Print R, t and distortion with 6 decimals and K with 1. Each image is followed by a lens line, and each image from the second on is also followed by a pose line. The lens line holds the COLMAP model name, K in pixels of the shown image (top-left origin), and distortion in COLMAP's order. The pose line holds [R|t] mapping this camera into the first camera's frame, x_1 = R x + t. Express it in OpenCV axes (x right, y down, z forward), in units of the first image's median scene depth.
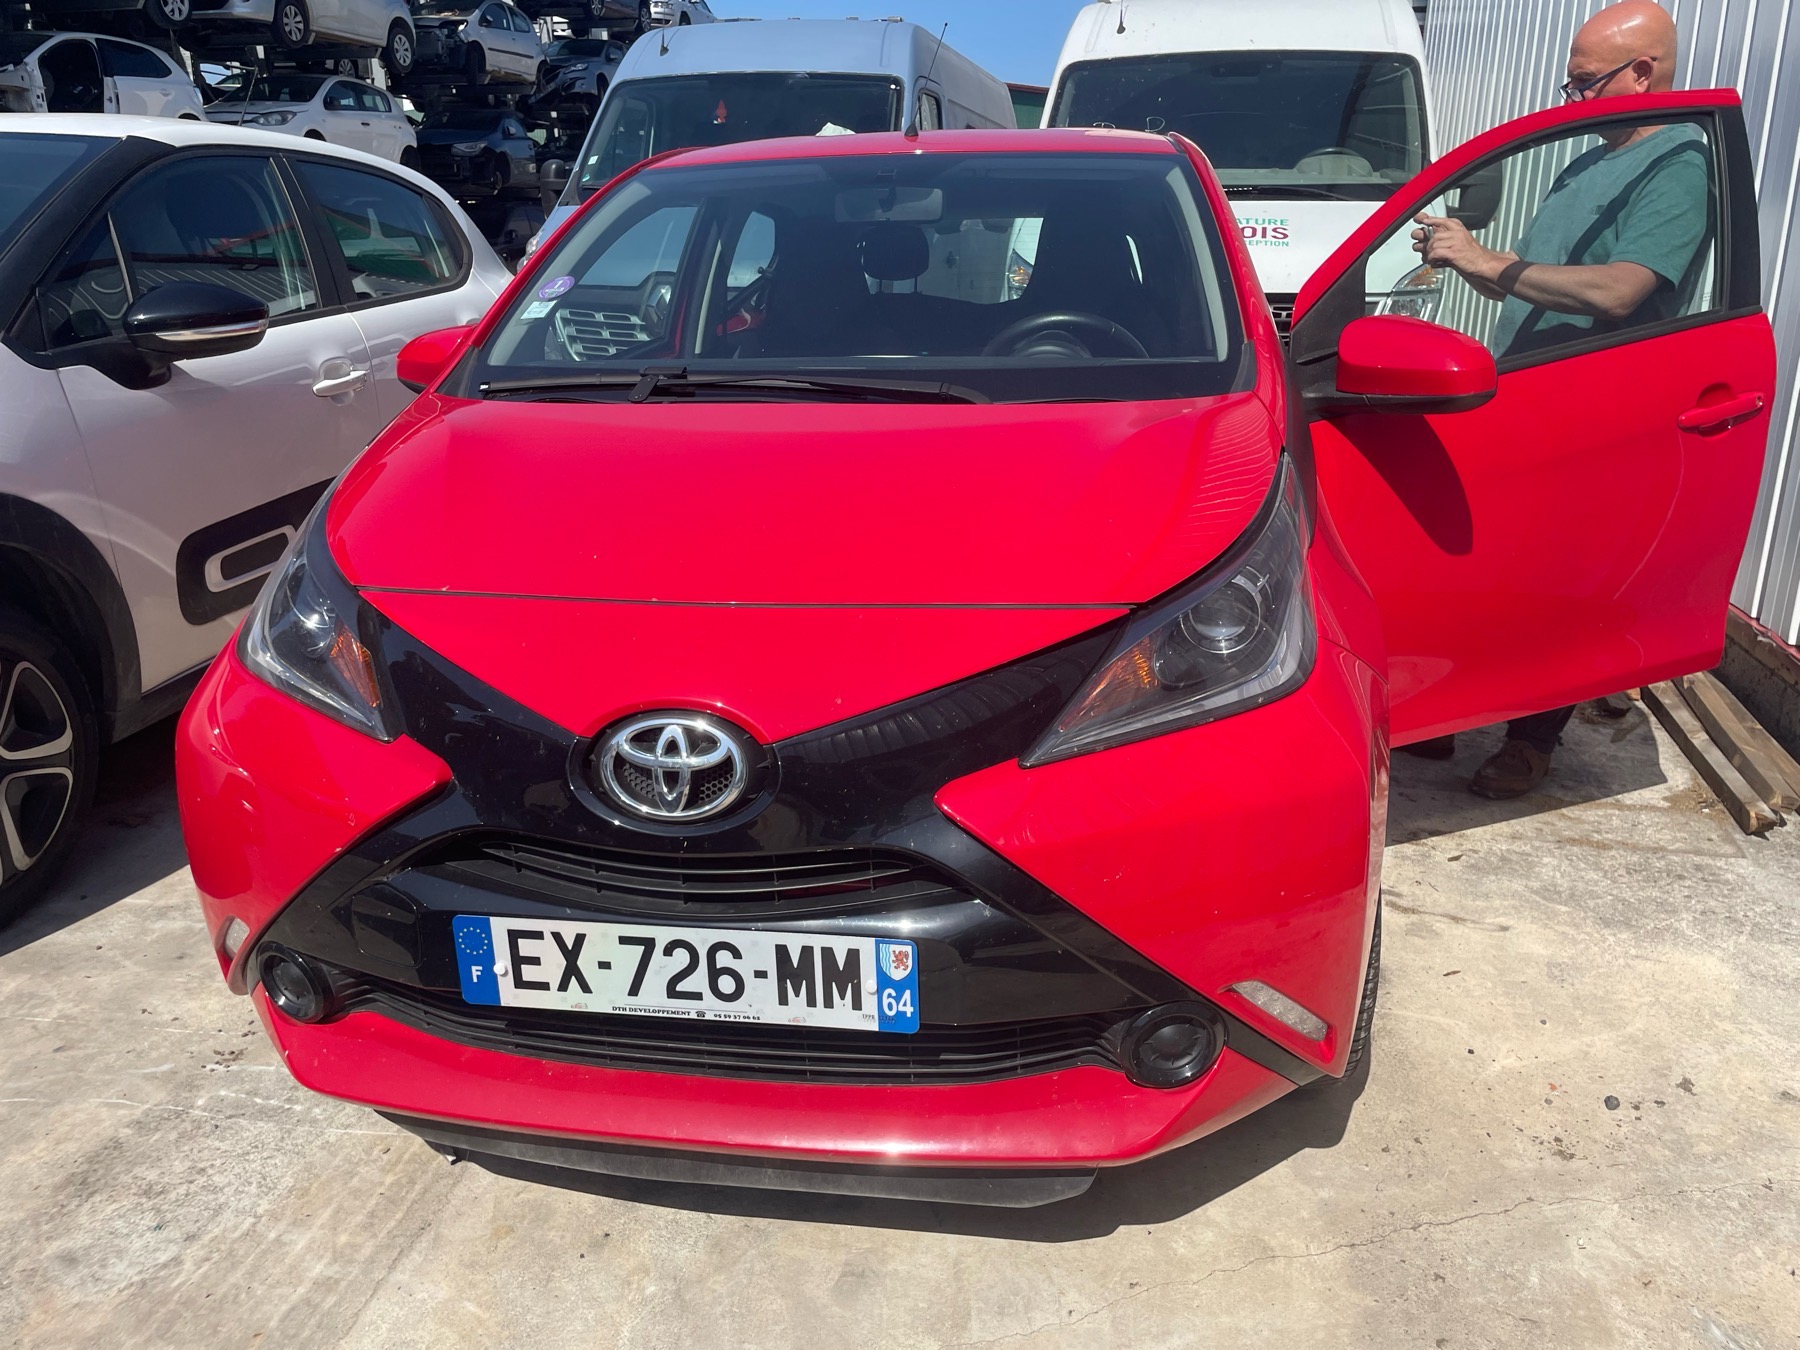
lens RADIAL K [[1359.1, 0, 888.3], [0, 1359.1, 658.0], [0, 0, 1]] dist [0.082033, -0.111143]
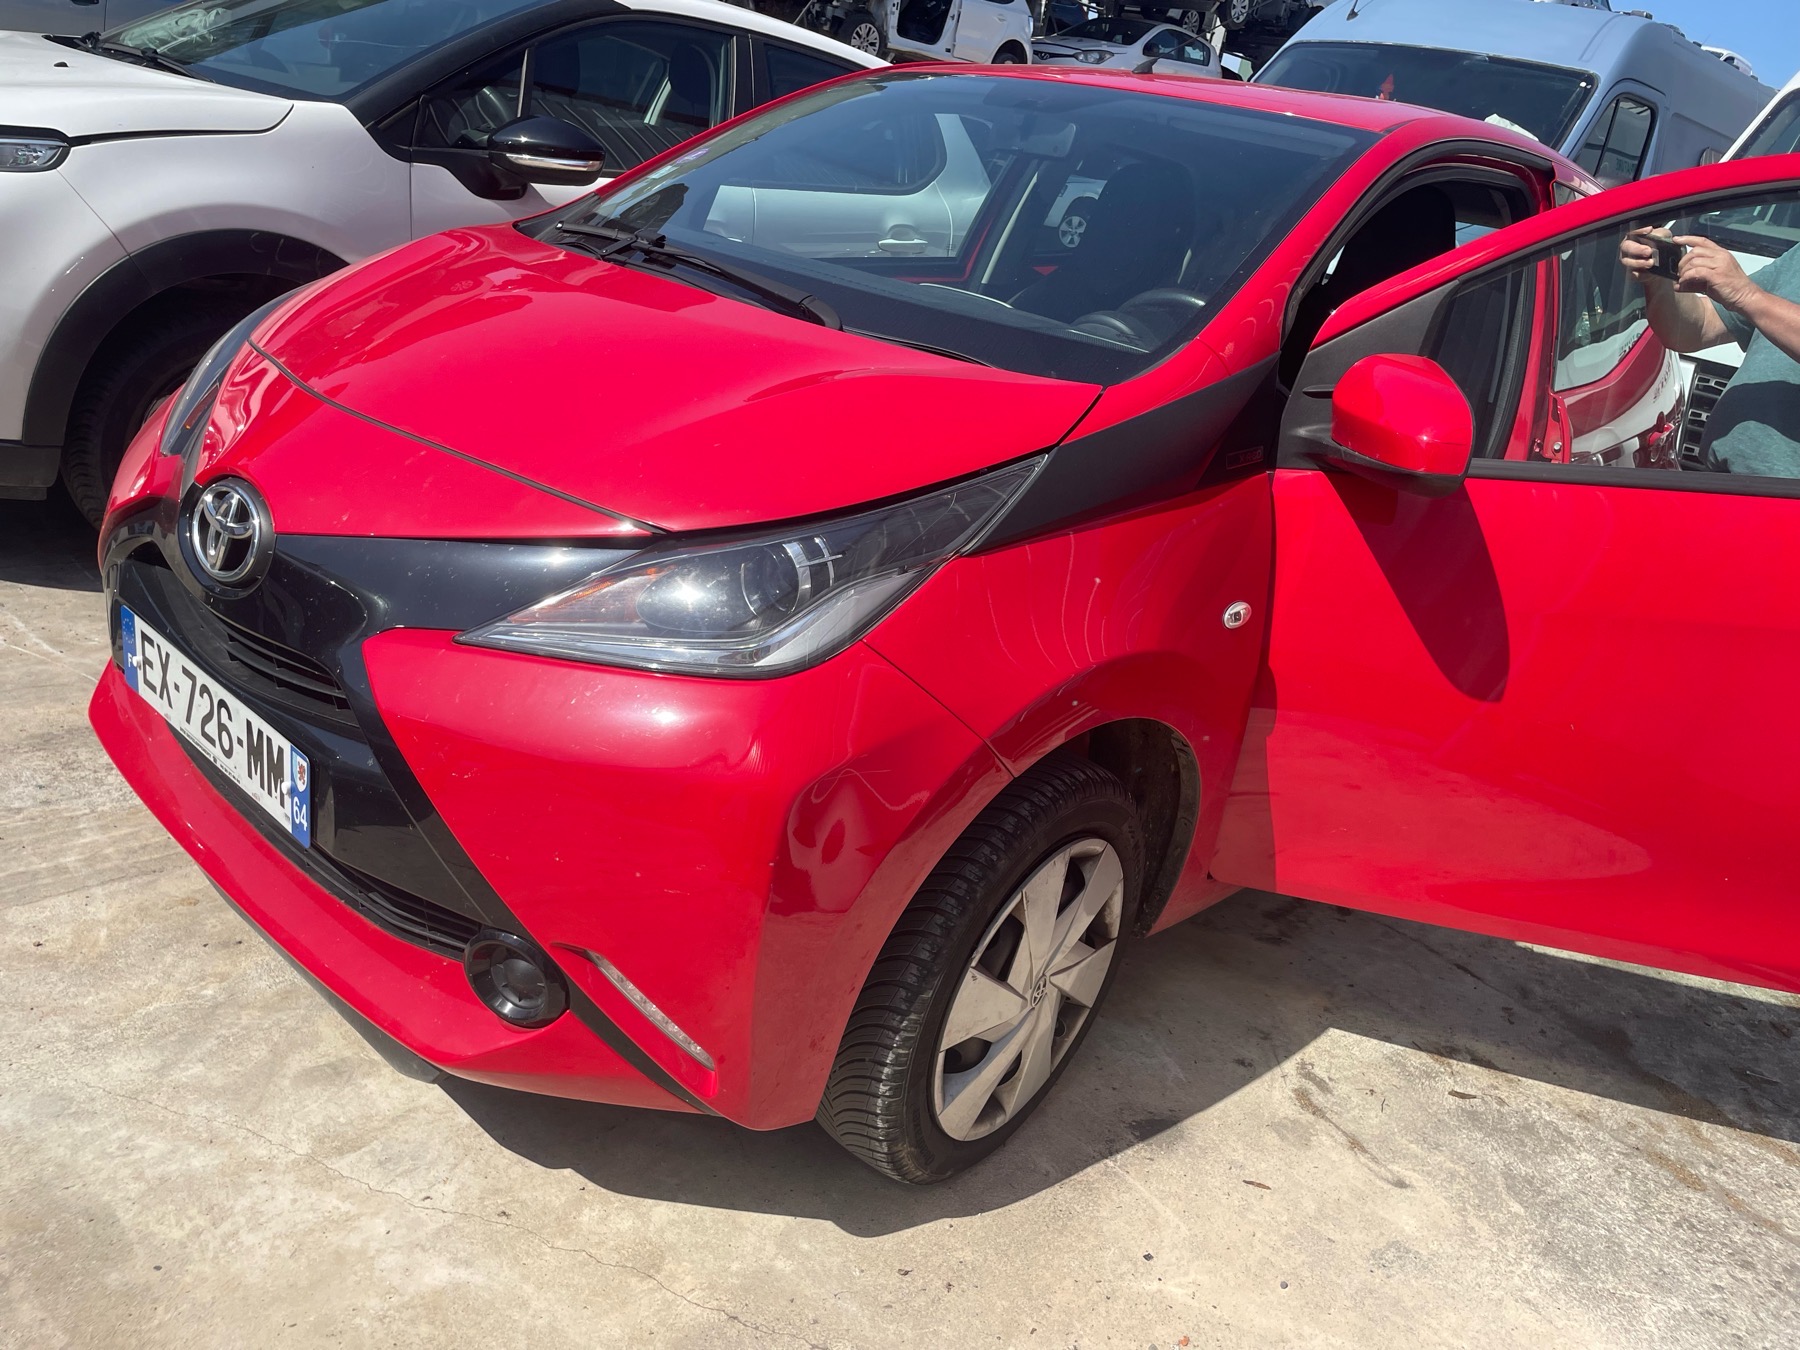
lens RADIAL K [[1349.7, 0, 873.8], [0, 1349.7, 663.8], [0, 0, 1]] dist [0.075744, -0.106039]
pose [[0.816240, 0.340235, -0.466897, 0.452141], [-0.329325, 0.938039, 0.107830, -0.059798], [0.474656, 0.065746, 0.877713, 0.167230]]
